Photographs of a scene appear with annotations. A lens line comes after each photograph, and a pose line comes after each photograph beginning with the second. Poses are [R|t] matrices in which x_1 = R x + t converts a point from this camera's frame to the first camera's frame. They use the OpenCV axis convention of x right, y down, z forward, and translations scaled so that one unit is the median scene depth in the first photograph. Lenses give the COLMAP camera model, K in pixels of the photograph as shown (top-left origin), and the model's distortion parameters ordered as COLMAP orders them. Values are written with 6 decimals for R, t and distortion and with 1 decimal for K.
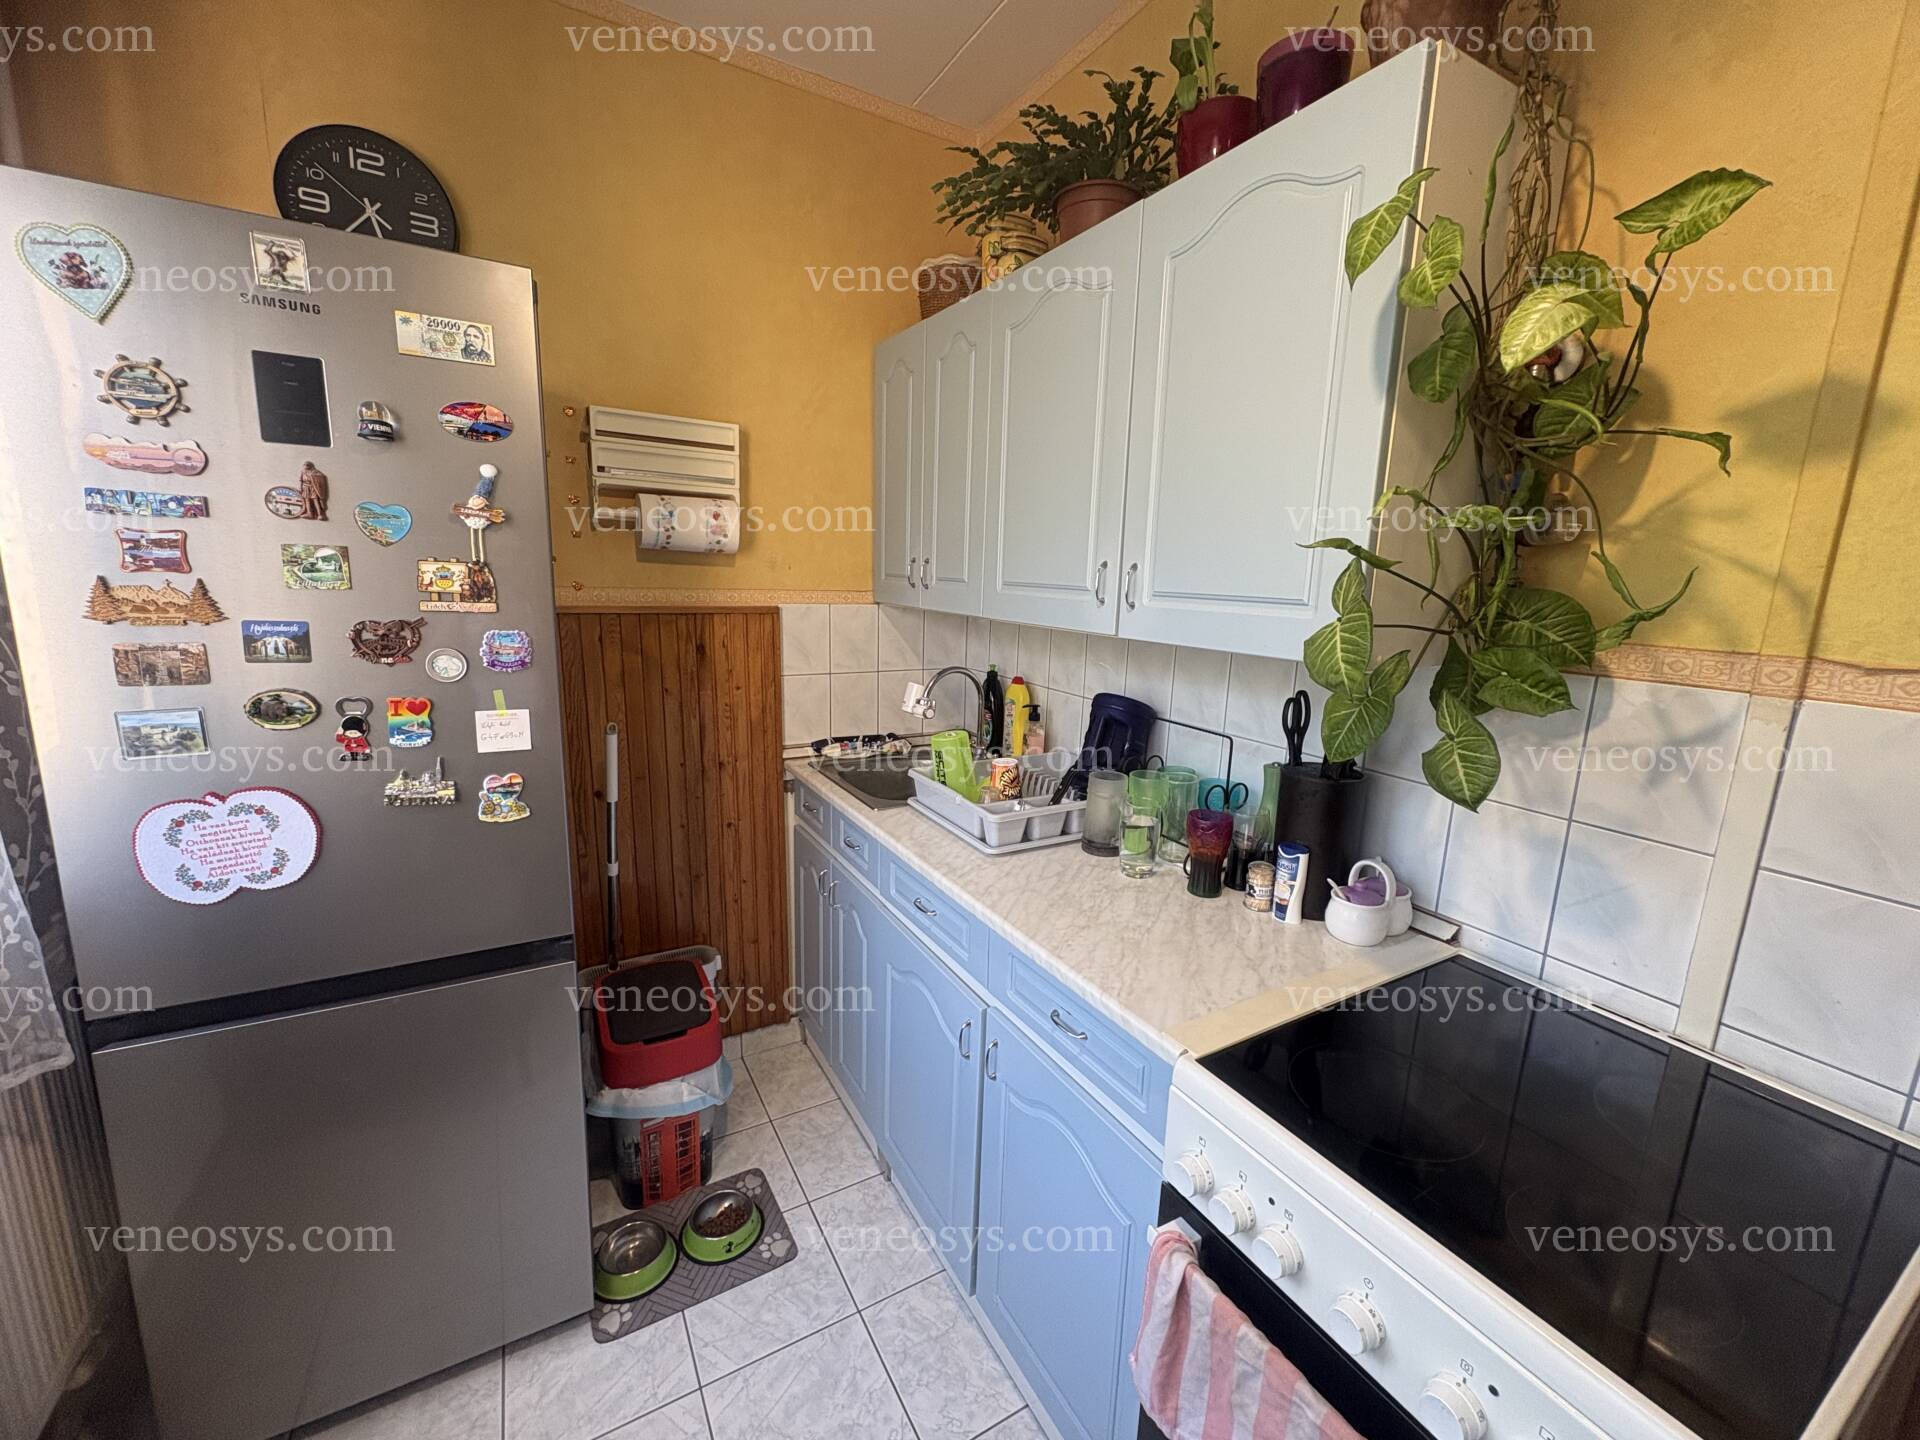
lens RADIAL K [[767.8, 0, 961.2], [0, 767.8, 718.5], [0, 0, 1]] dist [0.002718, -0.000312]
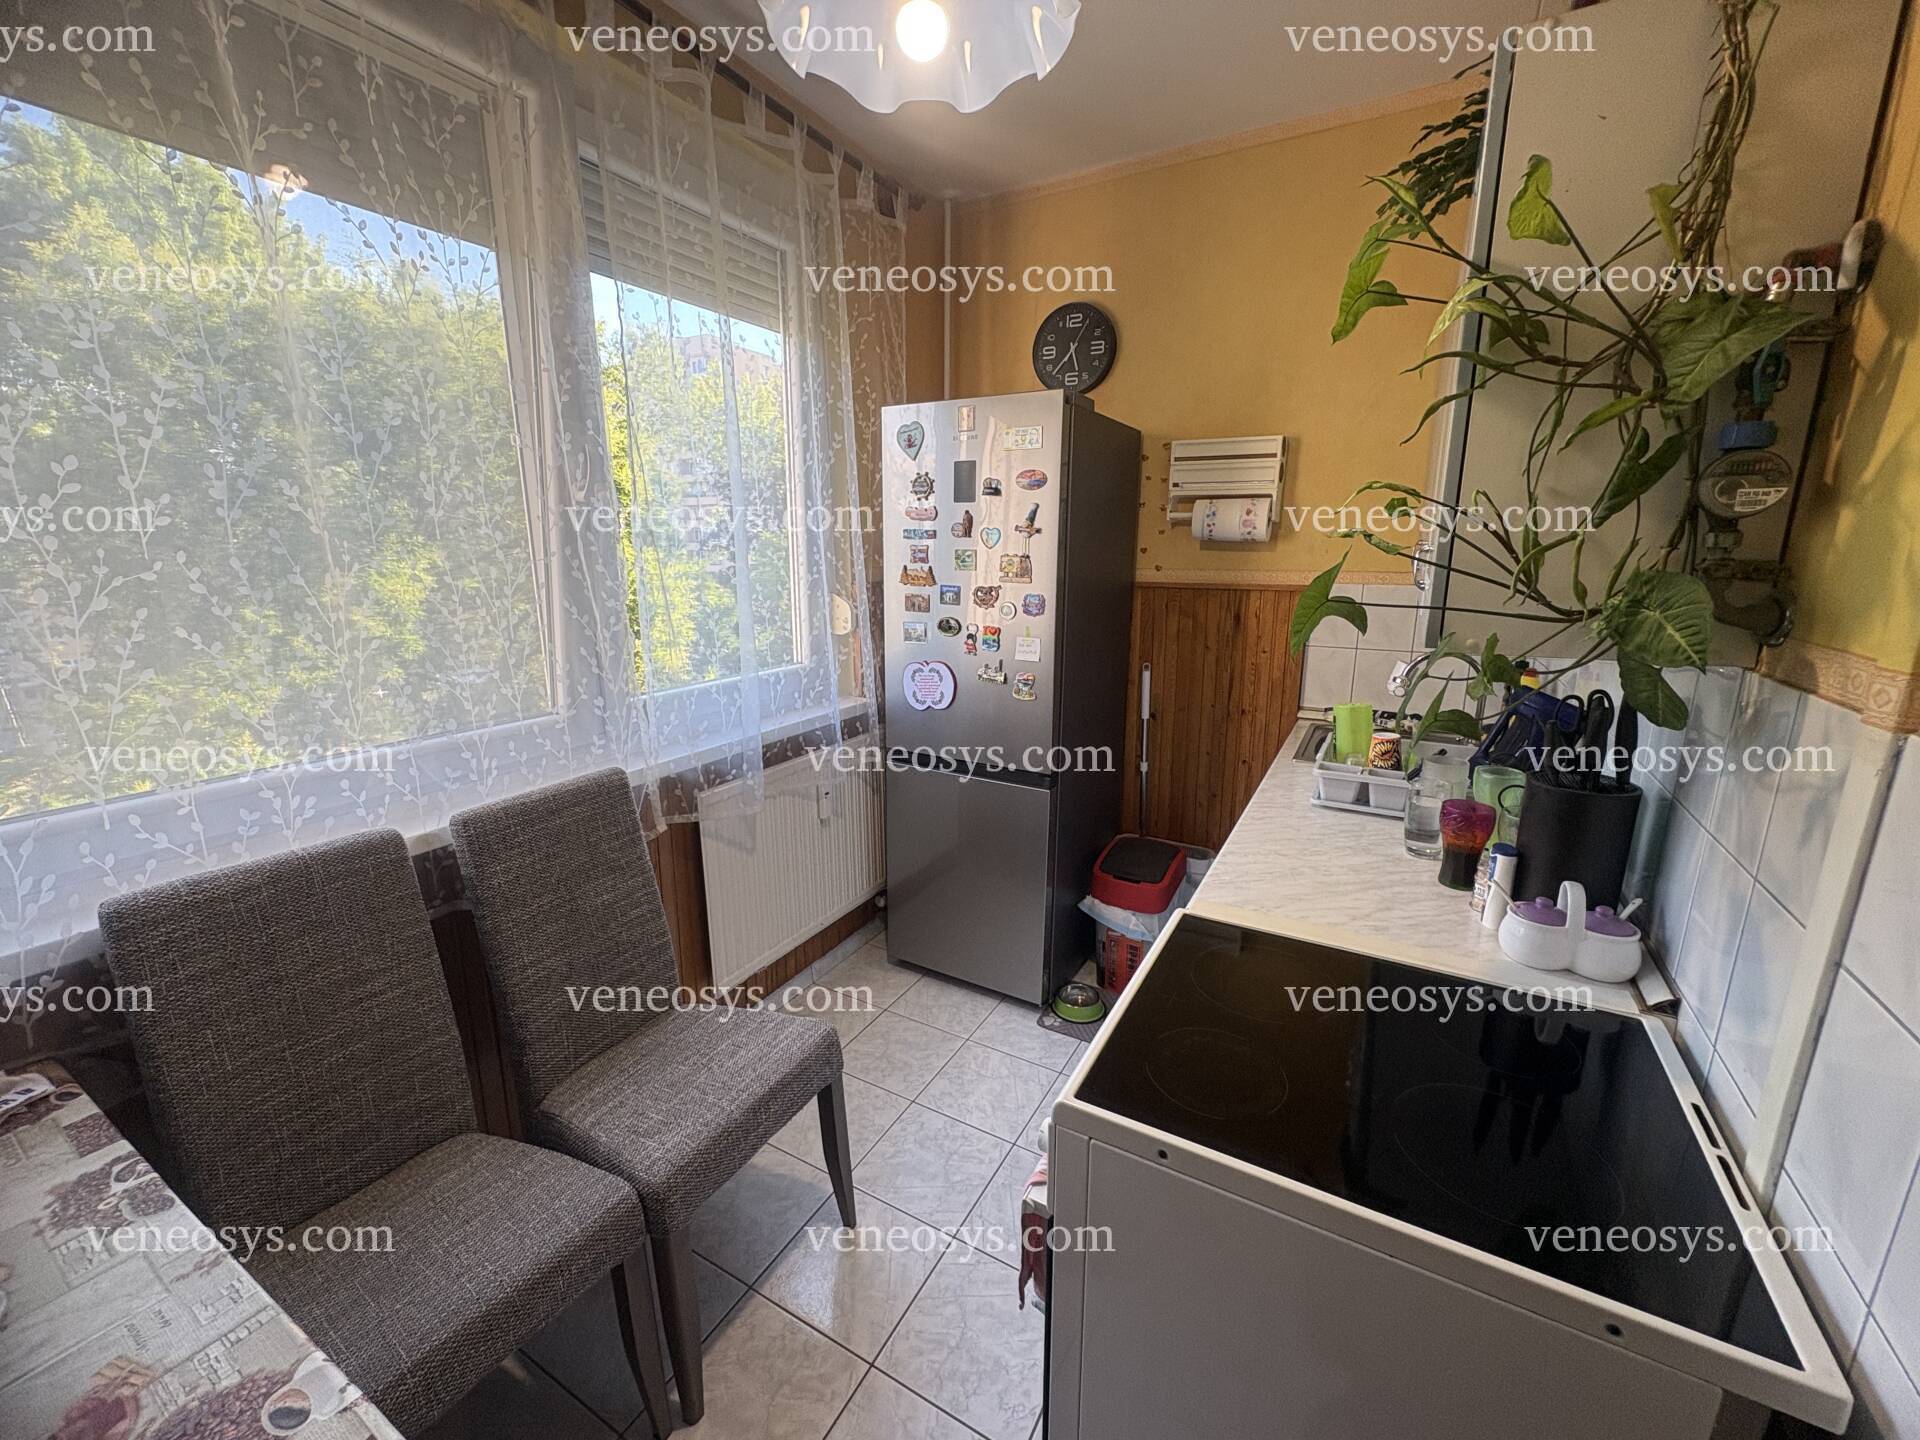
lens RADIAL K [[767.8, 0, 961.2], [0, 767.8, 718.5], [0, 0, 1]] dist [0.002718, -0.000312]
pose [[0.506661, 0.165249, -0.846160, 0.963567], [-0.143652, 0.983920, 0.106137, 0.008000], [0.850093, 0.067777, 0.522252, -0.071604]]
